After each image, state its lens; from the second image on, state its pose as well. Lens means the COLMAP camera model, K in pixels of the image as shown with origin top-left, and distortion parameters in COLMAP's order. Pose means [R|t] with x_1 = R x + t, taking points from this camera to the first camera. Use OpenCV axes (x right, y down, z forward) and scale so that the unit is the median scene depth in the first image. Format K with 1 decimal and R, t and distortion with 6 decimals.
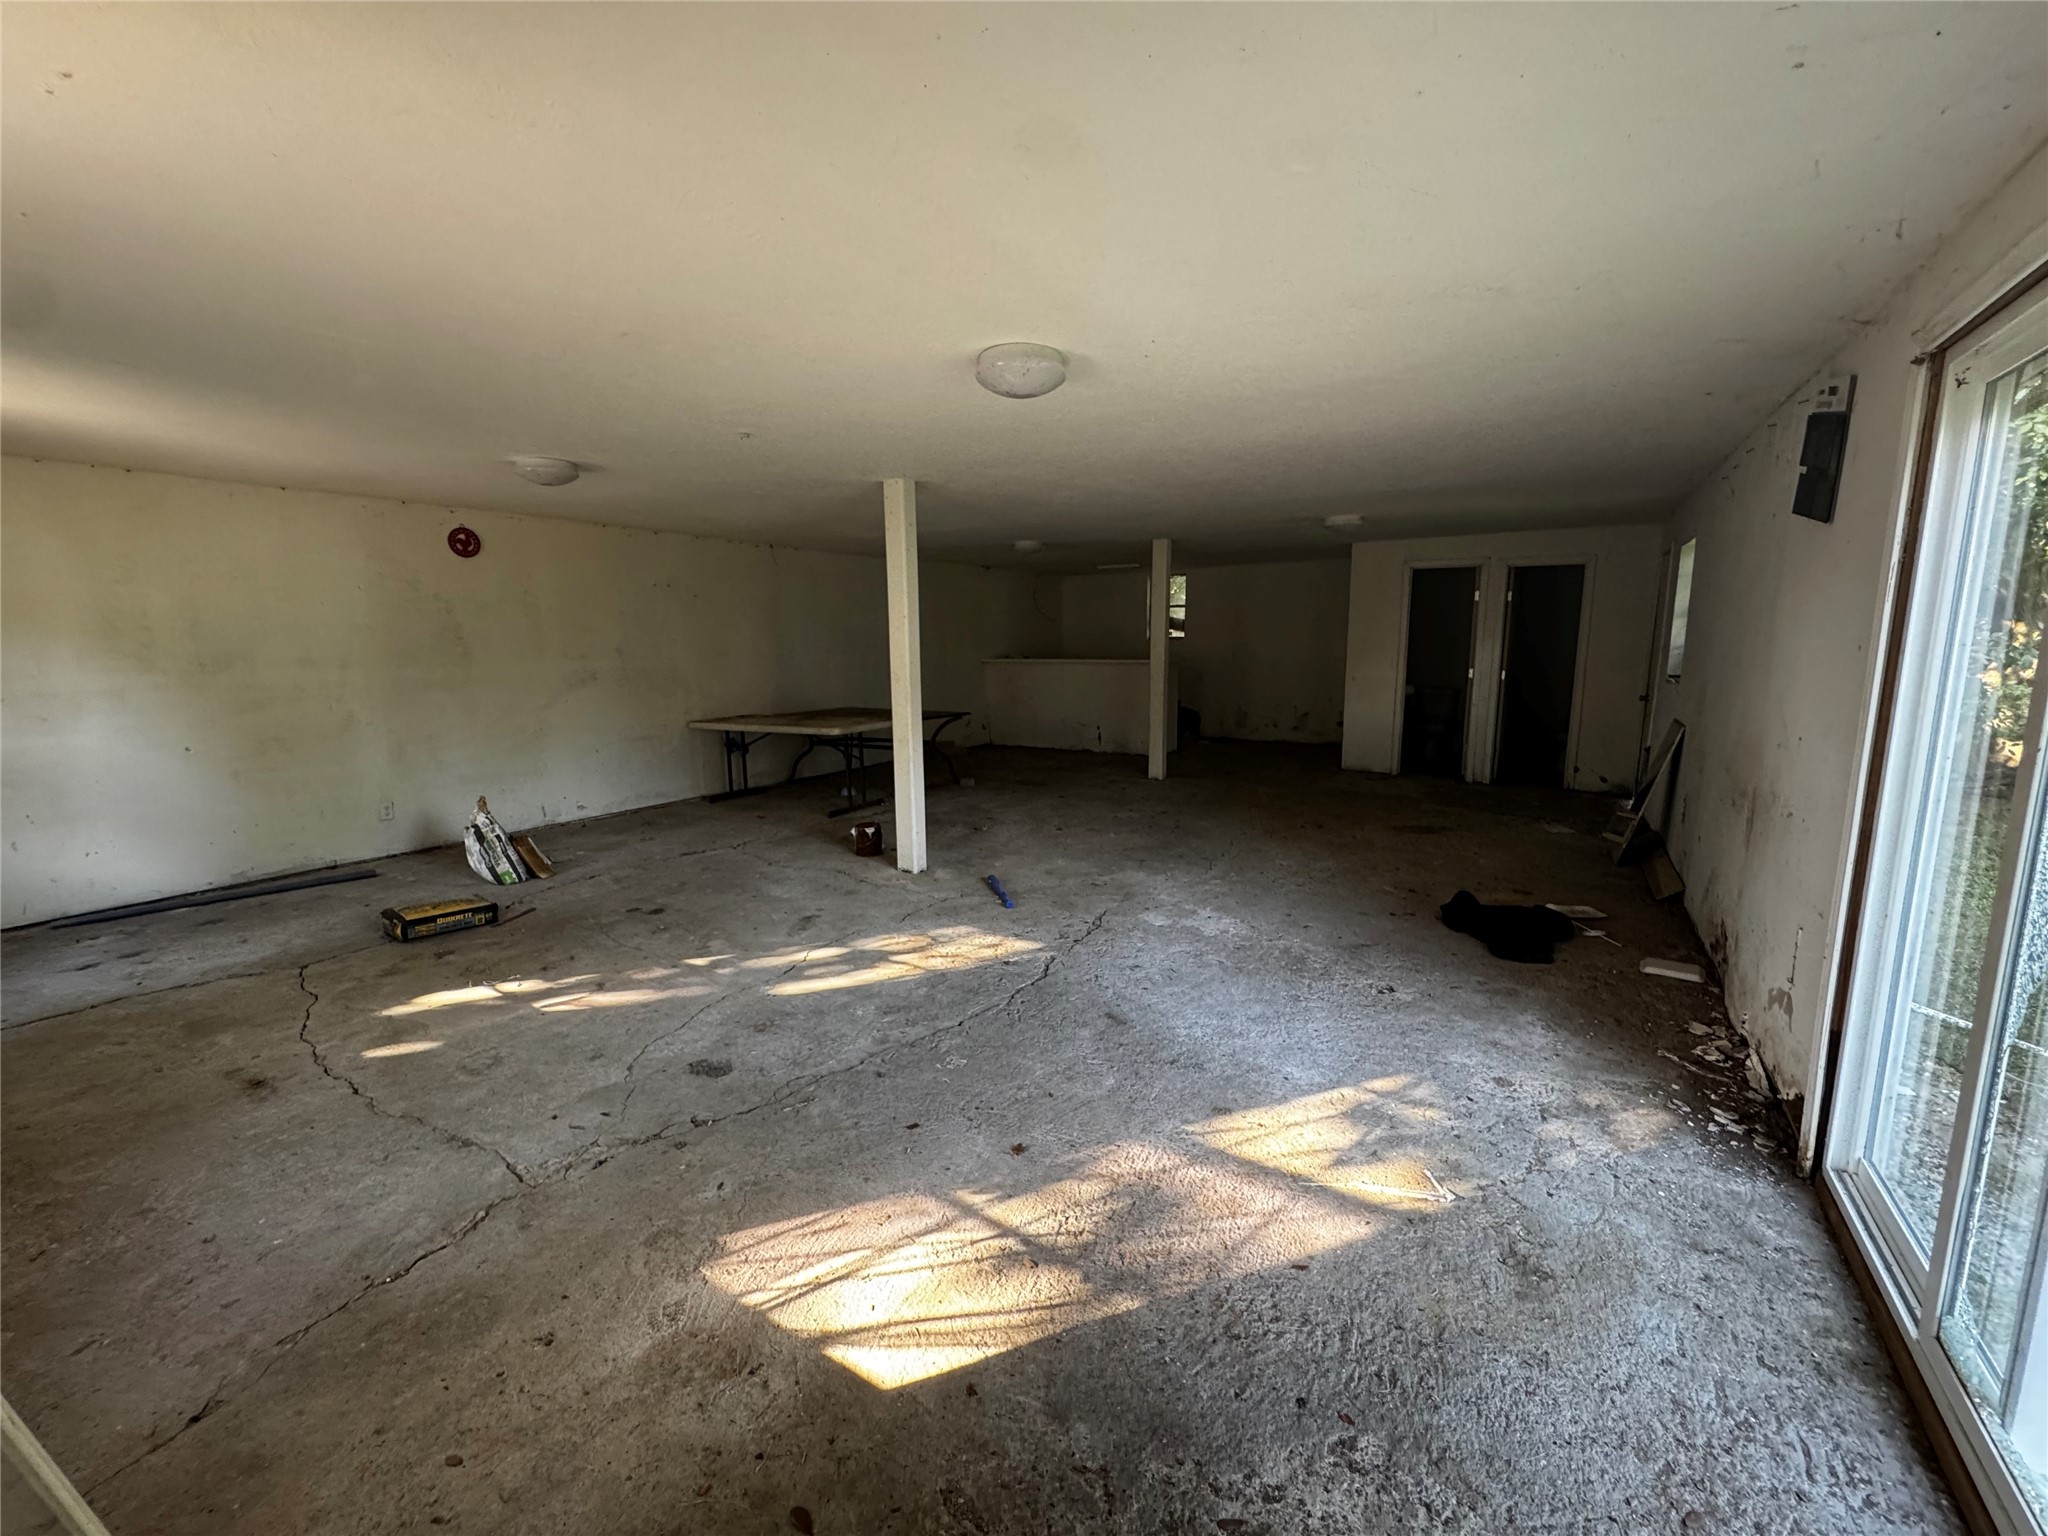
lens RADIAL K [[821.5, 0, 1024.5], [0, 821.5, 765.0], [0, 0, 1]] dist [0.000772, 0.000421]
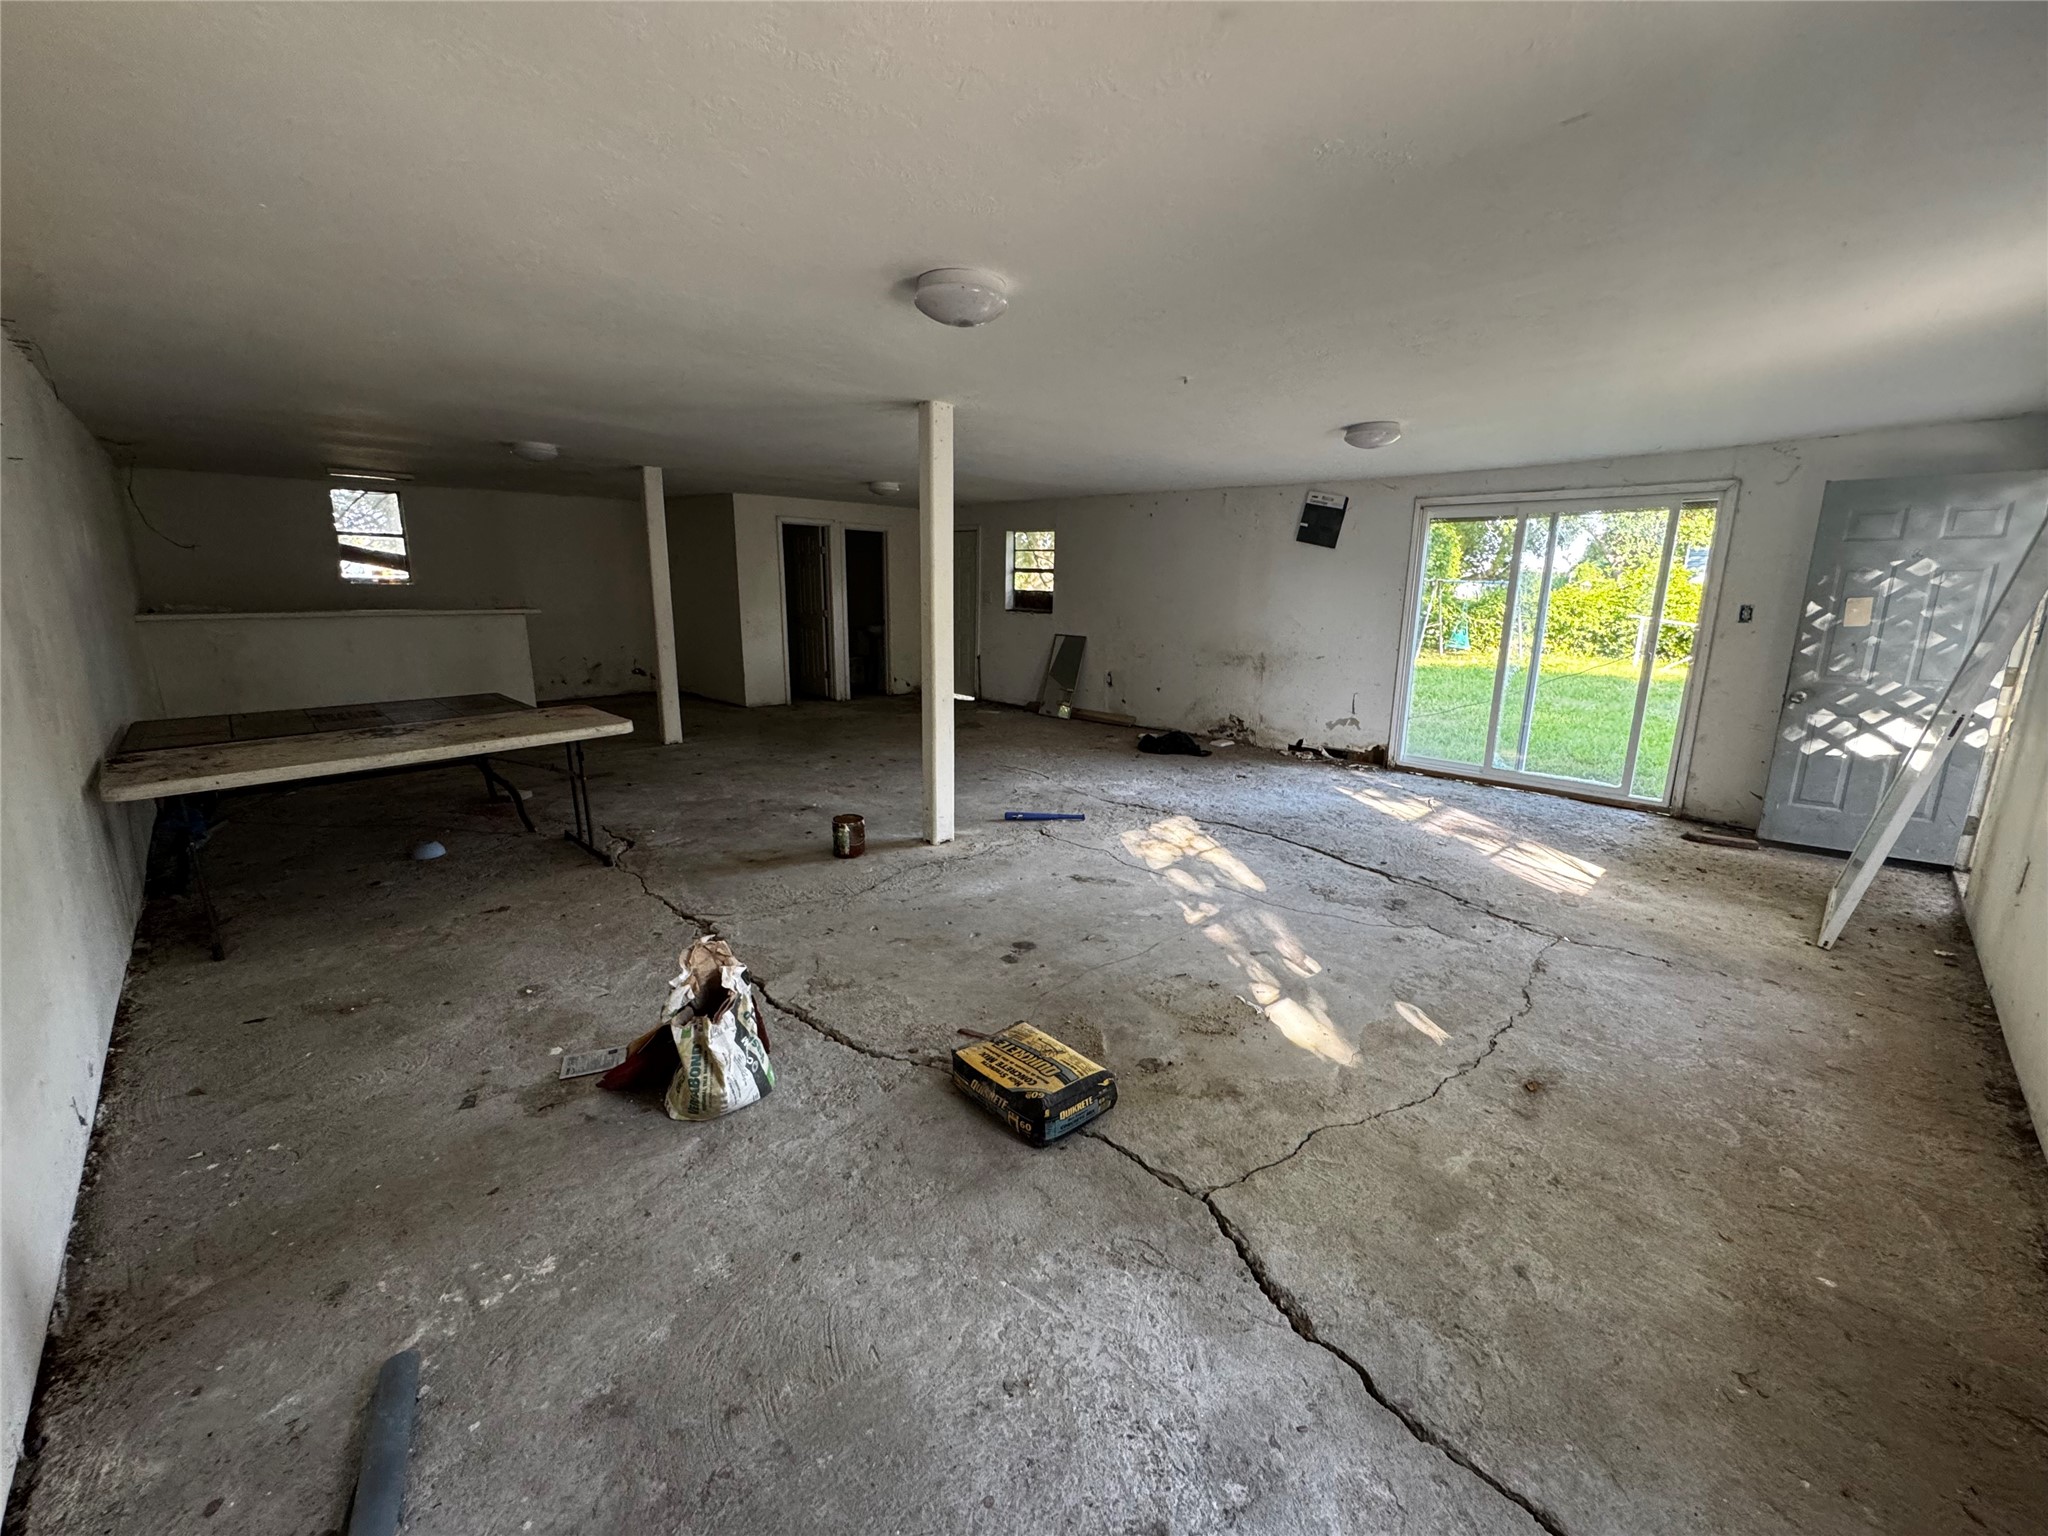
lens RADIAL K [[821.5, 0, 1025.8], [0, 821.5, 767.1], [0, 0, 1]] dist [0.000772, 0.000421]
pose [[0.210719, -0.203779, 0.956071, -1.345789], [0.136895, 0.974545, 0.177544, -0.139436], [-0.967914, 0.093469, 0.233252, 0.947248]]
